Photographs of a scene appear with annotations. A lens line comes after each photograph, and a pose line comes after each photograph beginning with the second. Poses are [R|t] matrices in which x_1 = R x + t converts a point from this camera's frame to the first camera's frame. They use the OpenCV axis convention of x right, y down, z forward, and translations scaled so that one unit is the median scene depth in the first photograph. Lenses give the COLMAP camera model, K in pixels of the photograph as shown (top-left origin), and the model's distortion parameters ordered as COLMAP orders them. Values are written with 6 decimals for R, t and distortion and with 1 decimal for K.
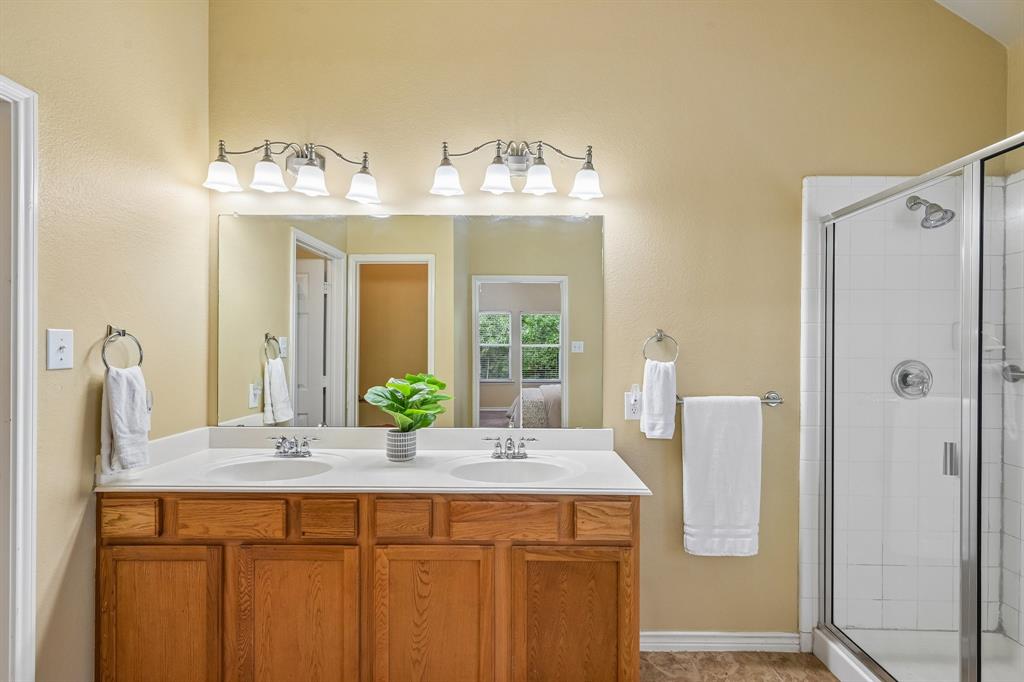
lens RADIAL K [[468.2, 0, 509.3], [0, 468.2, 346.1], [0, 0, 1]] dist [0.000111, 0.003214]
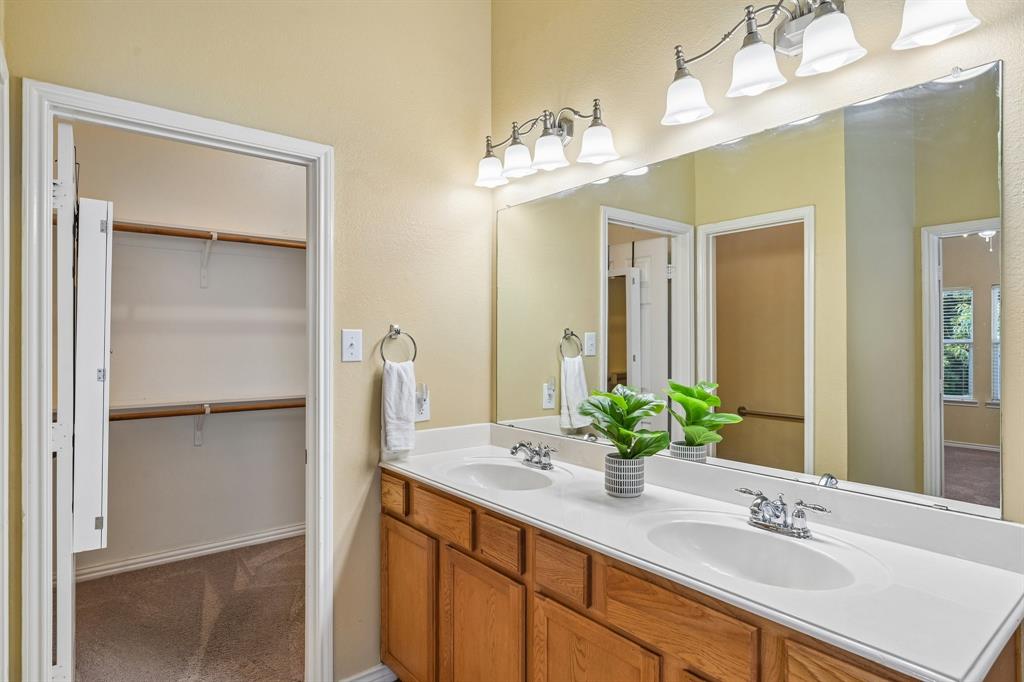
lens RADIAL K [[562.3, 0, 506.3], [0, 562.3, 340.7], [0, 0, 1]] dist [0.005527, 0.000128]
pose [[0.630183, -0.004058, -0.776436, 0.349347], [0.001116, 0.999990, -0.004321, 0.000497], [0.776446, 0.001857, 0.630181, 0.288859]]
